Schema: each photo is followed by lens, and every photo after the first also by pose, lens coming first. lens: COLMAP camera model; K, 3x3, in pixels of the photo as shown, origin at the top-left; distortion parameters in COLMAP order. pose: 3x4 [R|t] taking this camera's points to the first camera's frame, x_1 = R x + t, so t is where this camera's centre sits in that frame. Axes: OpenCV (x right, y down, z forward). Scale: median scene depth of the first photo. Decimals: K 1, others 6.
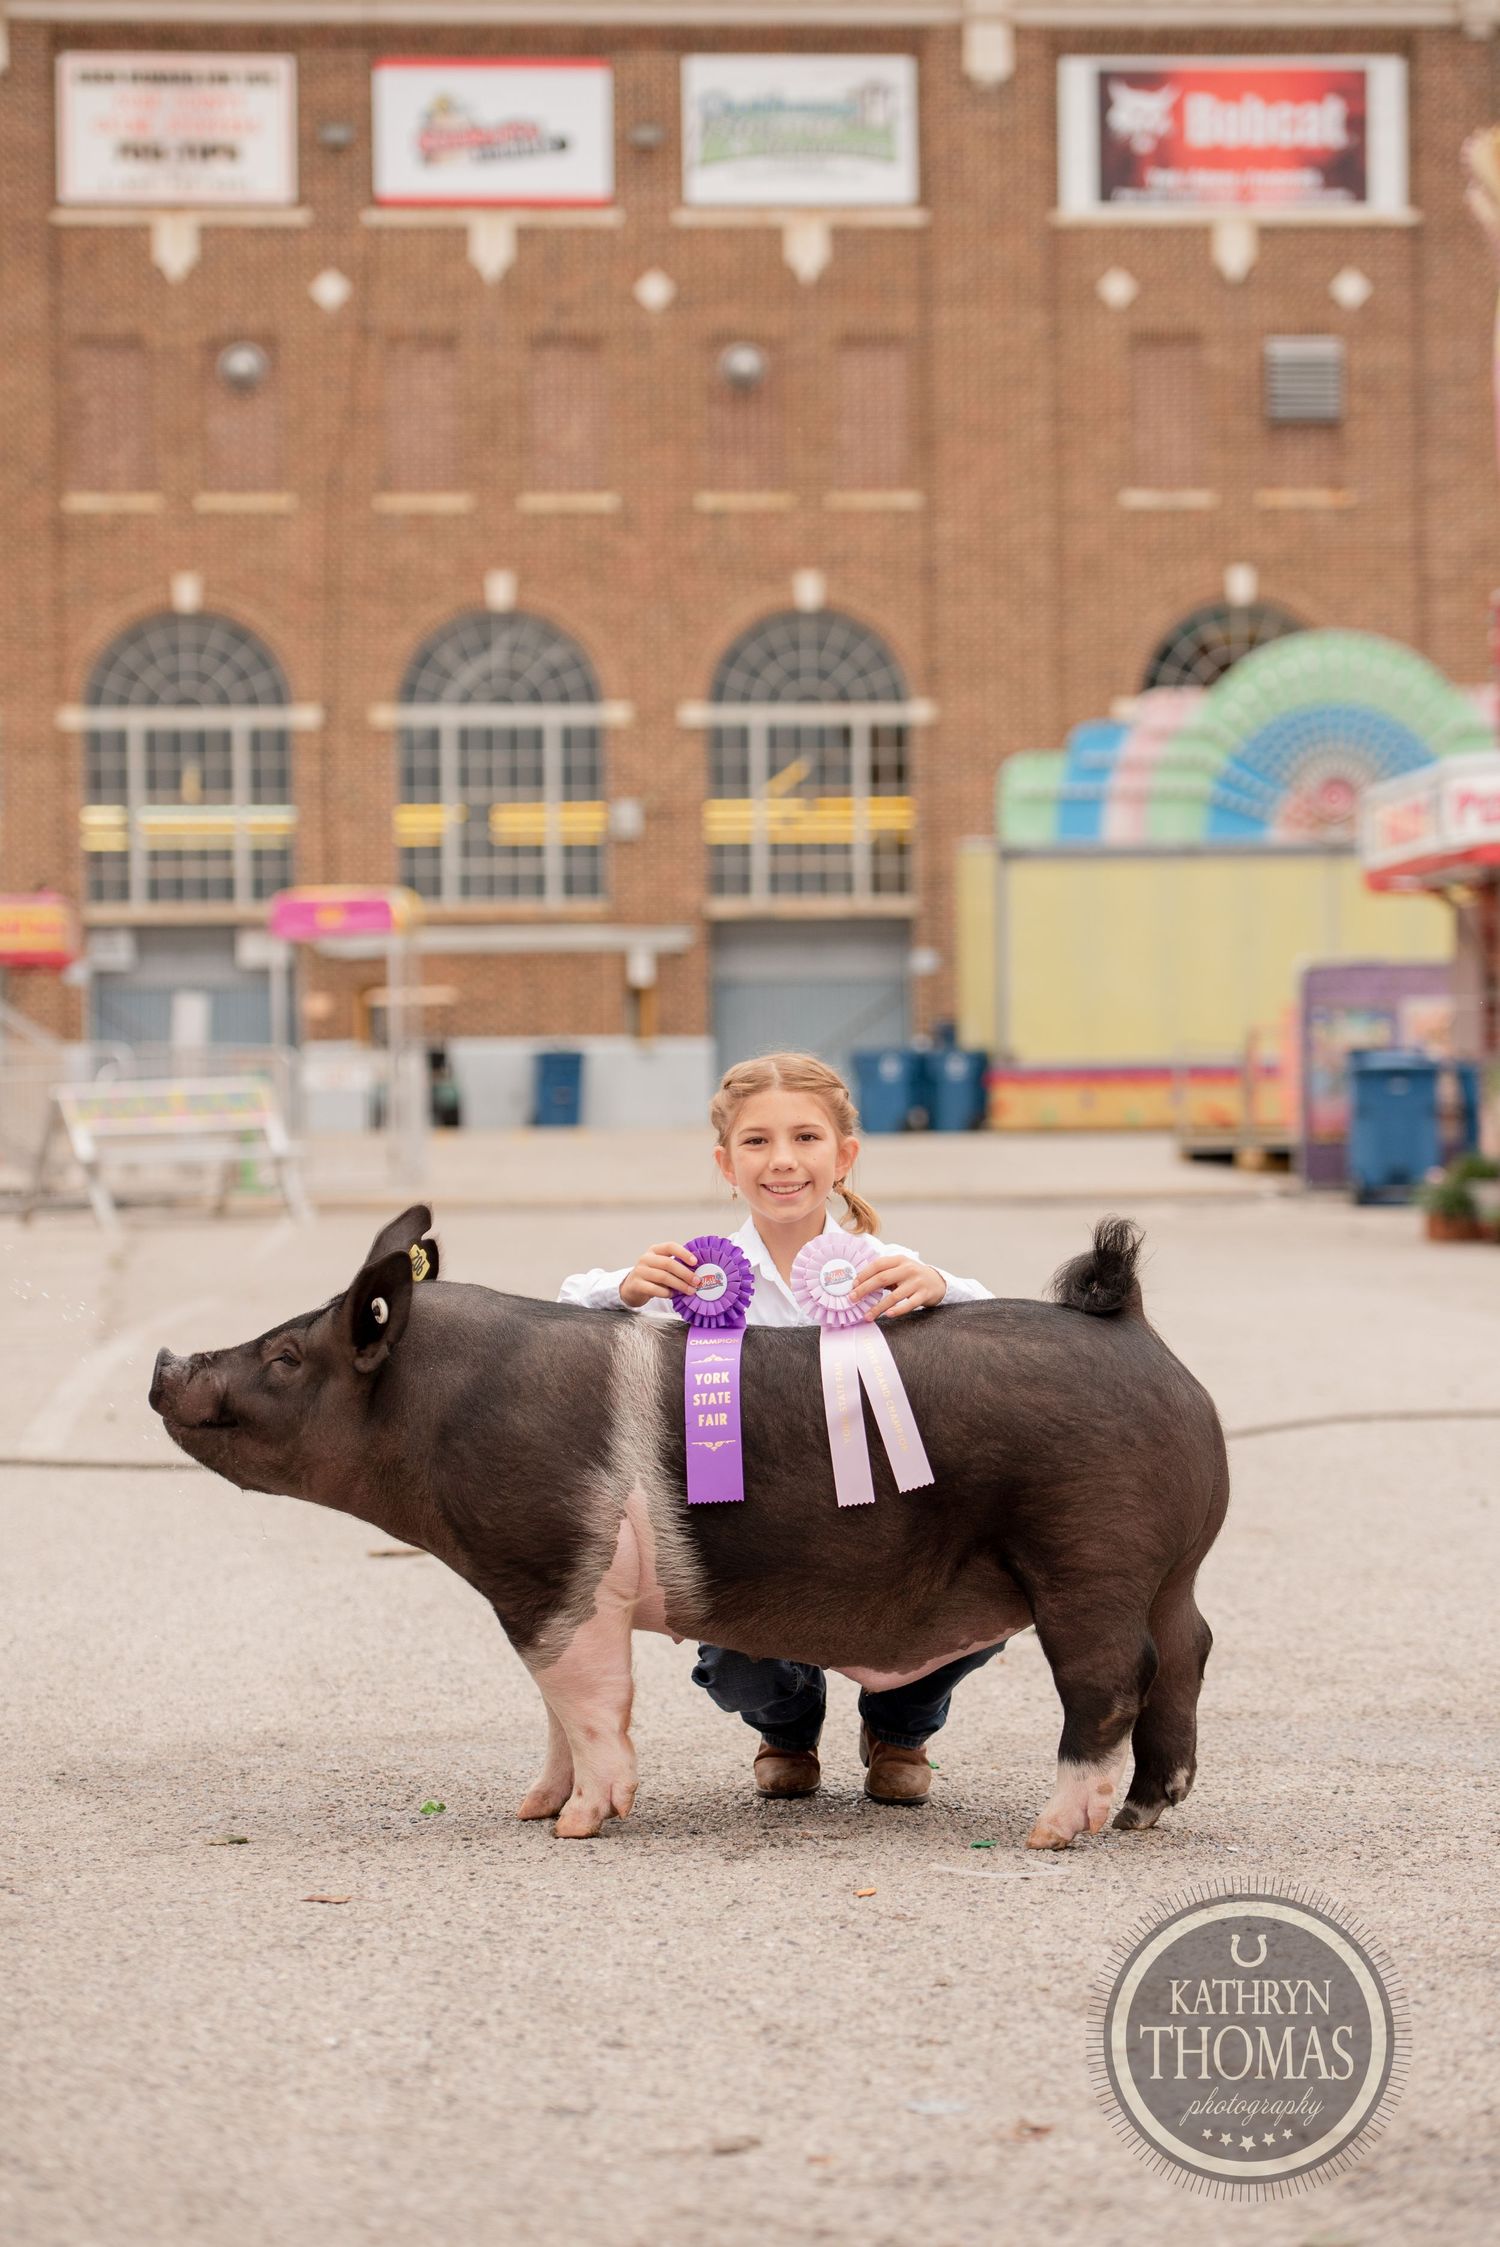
lens RADIAL K [[5798.9, 0, 751.6], [0, 5798.9, 1124.7], [0, 0, 1]] dist [0.119973, -0.486485]
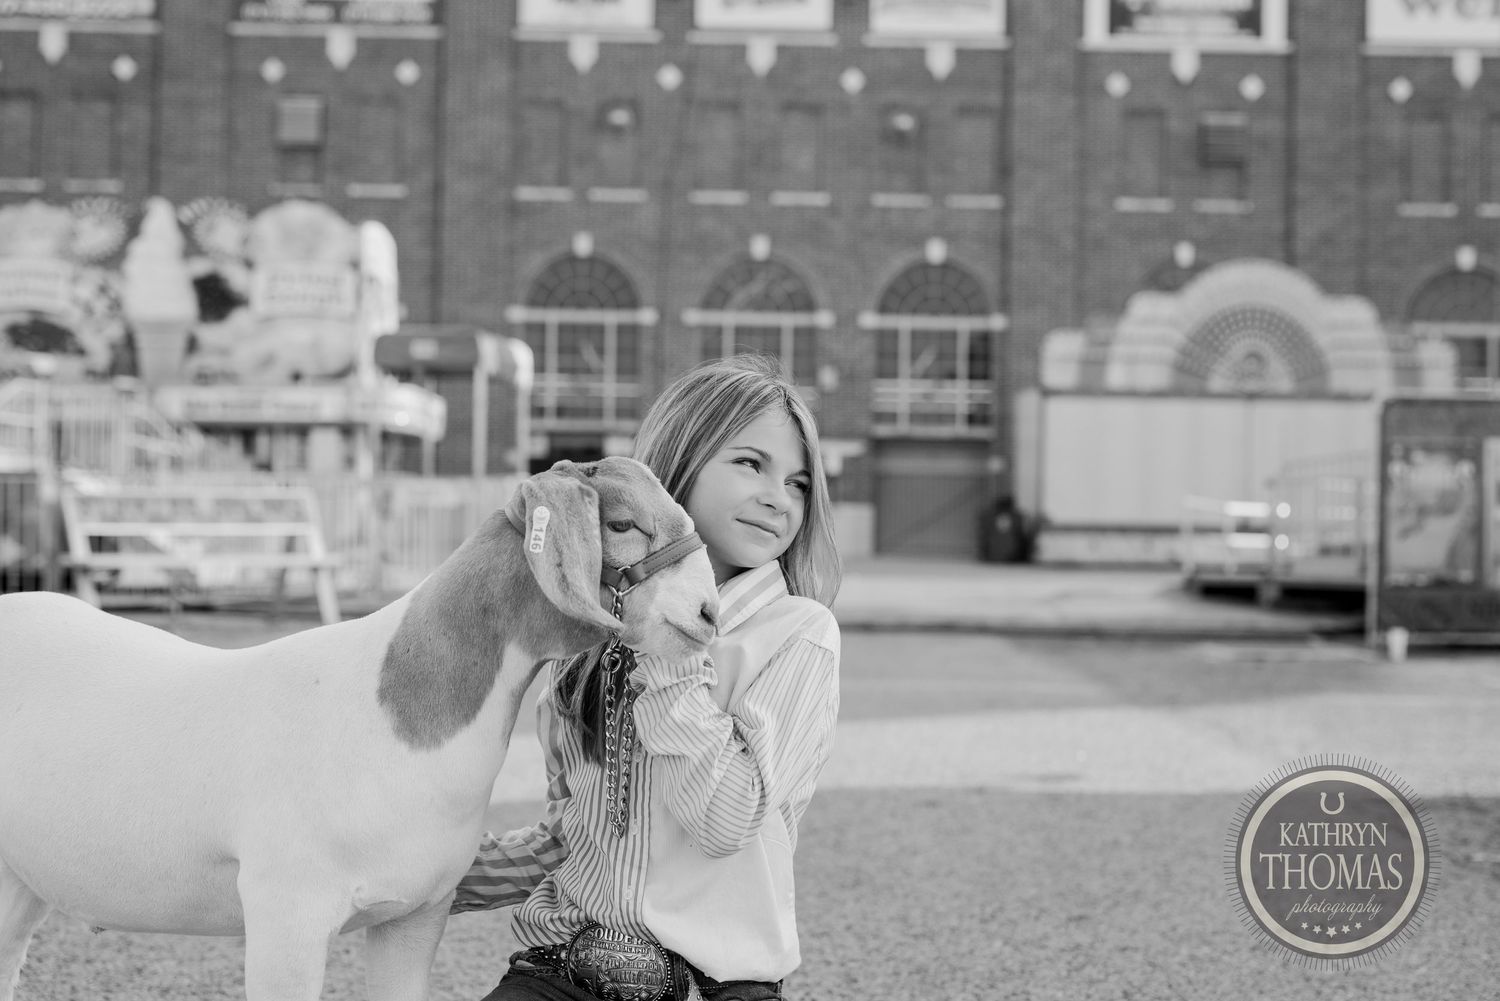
lens RADIAL K [[2113.9, 0, 770.5], [0, 2113.9, 503.5], [0, 0, 1]] dist [0.005862, -0.008509]
pose [[0.996259, 0.027823, -0.081815, 0.014481], [-0.029829, 0.999281, -0.023402, 0.000461], [0.081105, 0.025755, 0.996373, 0.362145]]
